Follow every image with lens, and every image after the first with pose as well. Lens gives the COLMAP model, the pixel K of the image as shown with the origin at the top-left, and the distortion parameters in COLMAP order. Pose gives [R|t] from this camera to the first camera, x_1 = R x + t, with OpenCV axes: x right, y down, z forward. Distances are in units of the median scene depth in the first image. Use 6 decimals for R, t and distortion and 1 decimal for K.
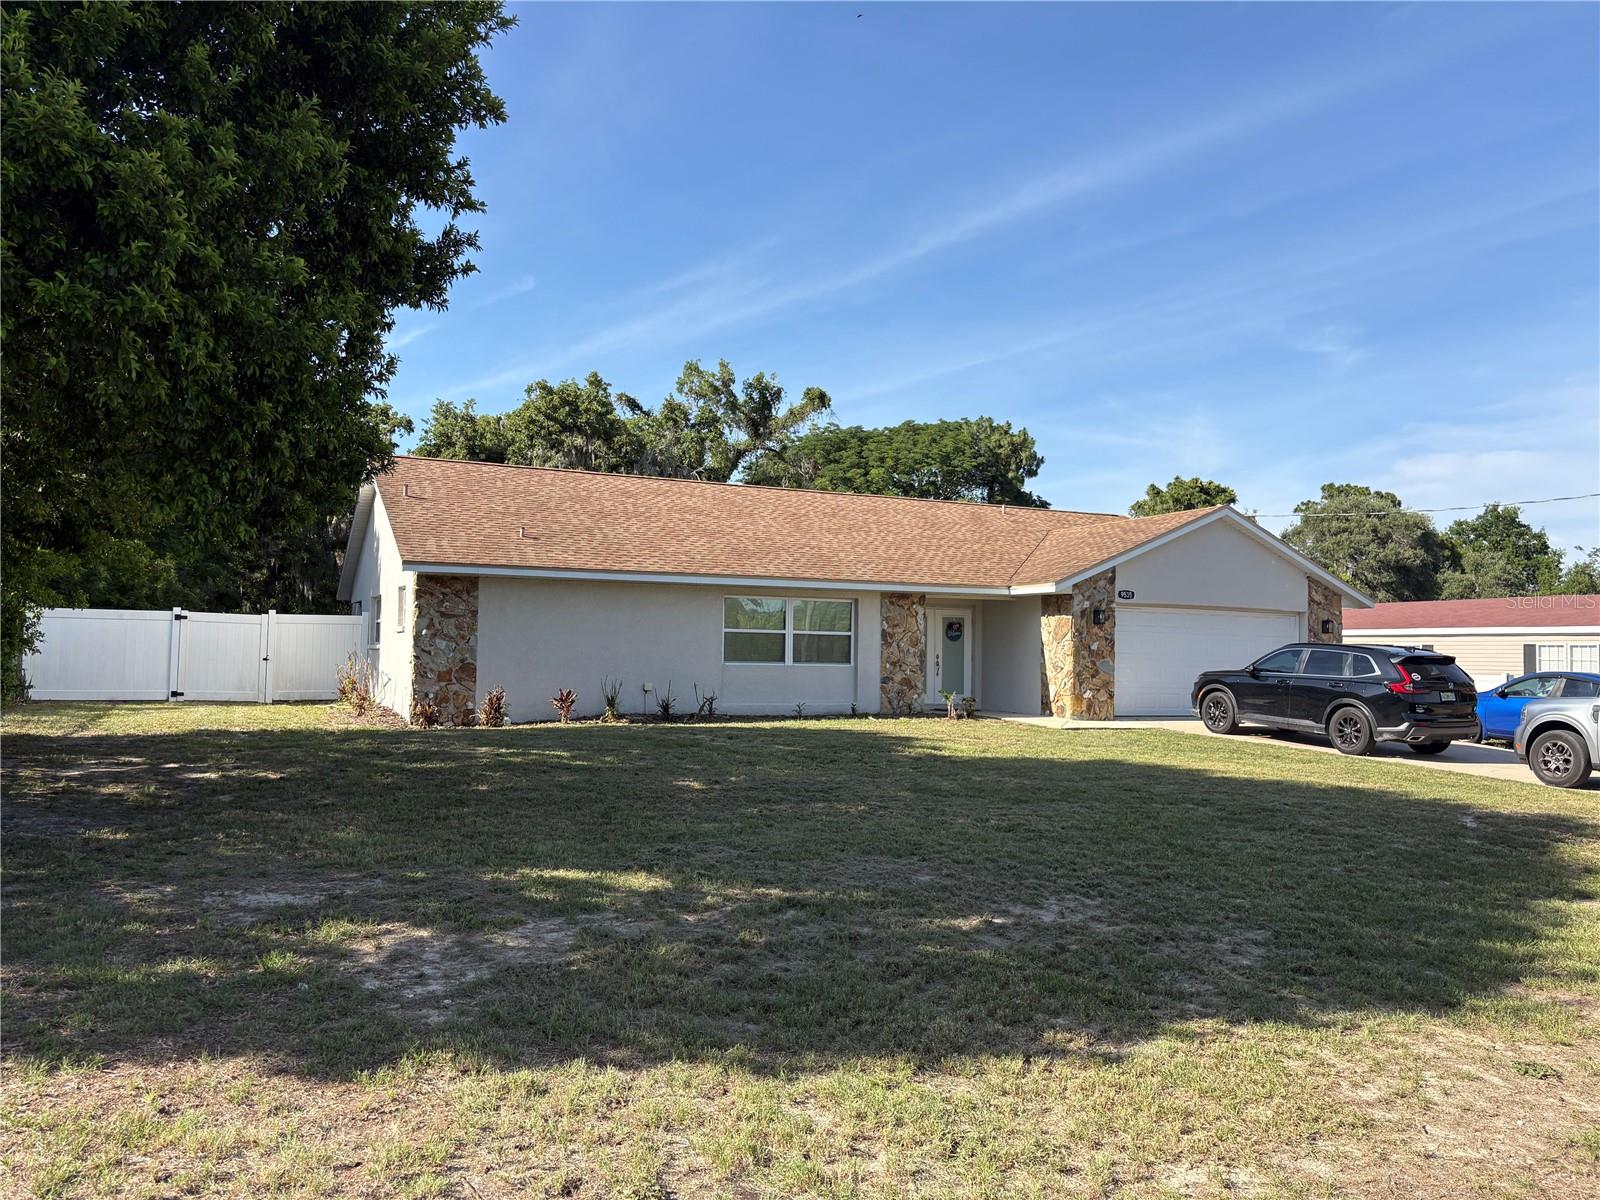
lens RADIAL K [[1204.9, 0, 800.4], [0, 1204.9, 600.4], [0, 0, 1]] dist [0.042848, 0.001267]
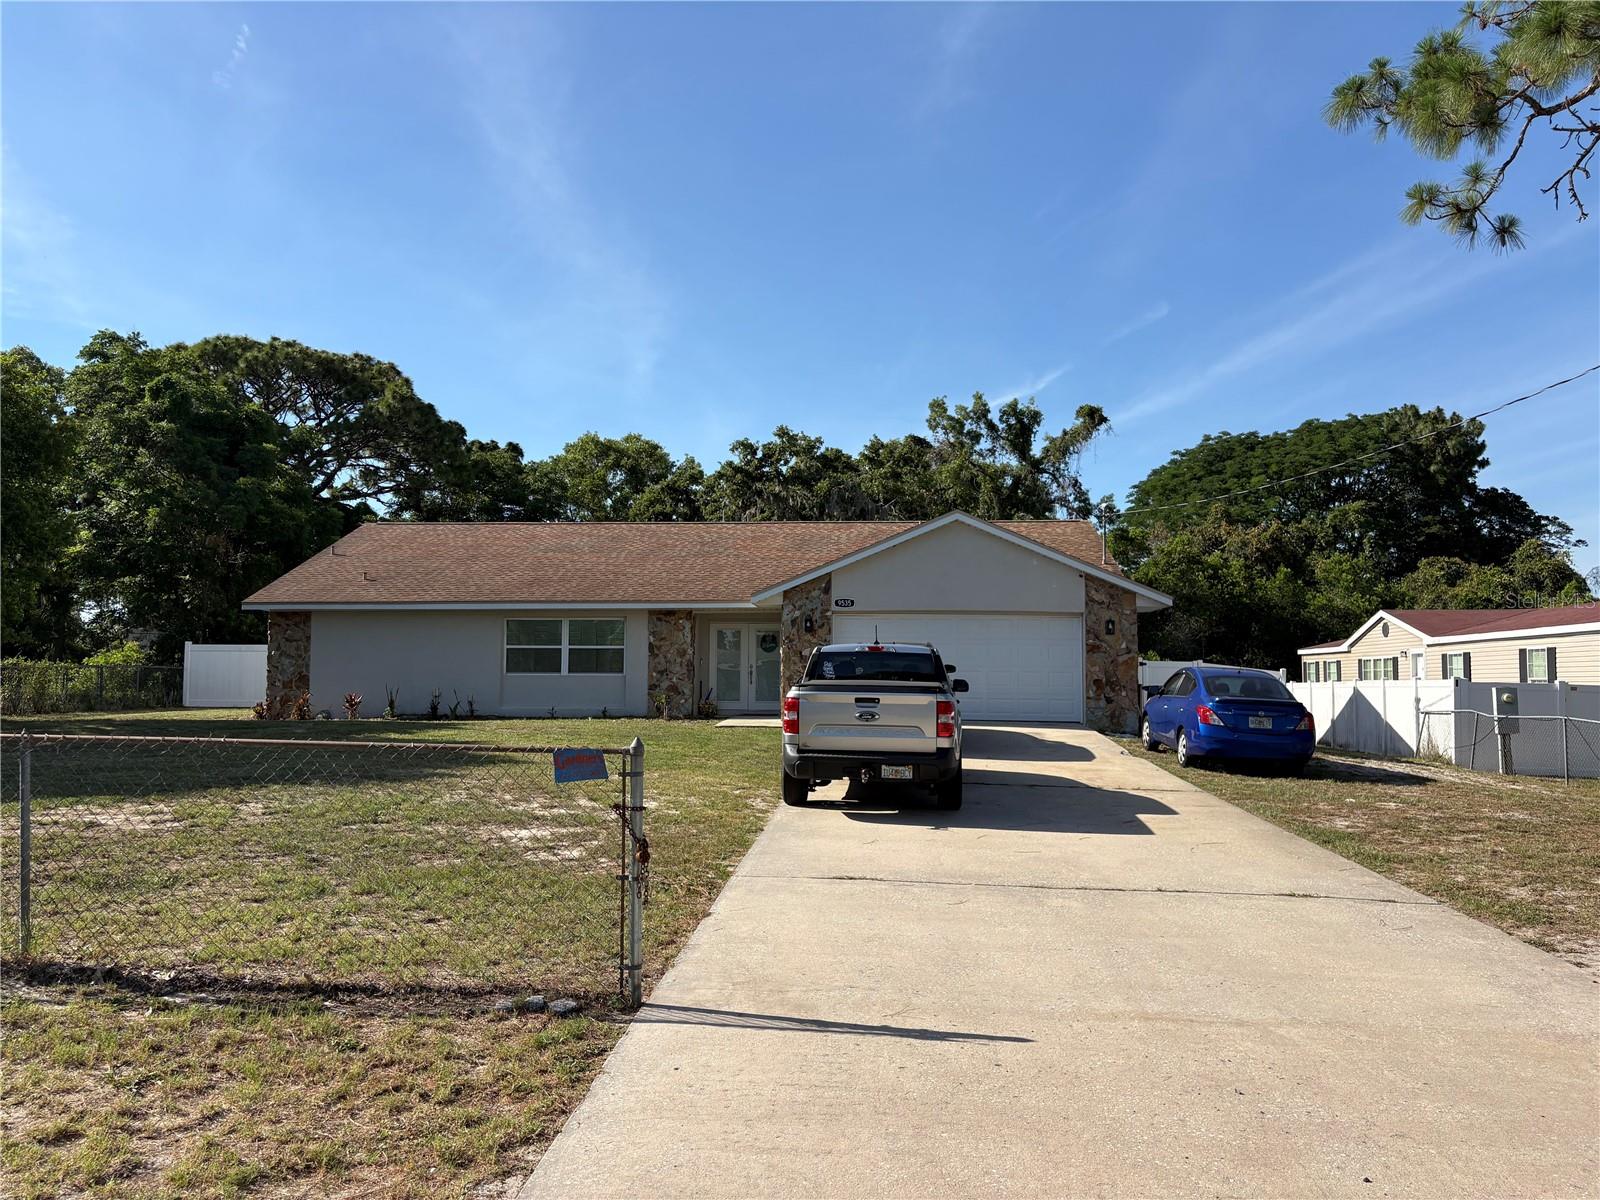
lens RADIAL K [[1204.9, 0, 801.4], [0, 1204.9, 599.2], [0, 0, 1]] dist [0.042848, 0.001267]
pose [[0.870882, -0.045752, -0.489357, 0.754623], [0.031576, 0.998809, -0.037190, 0.030012], [0.490476, 0.016936, 0.871290, 0.069524]]
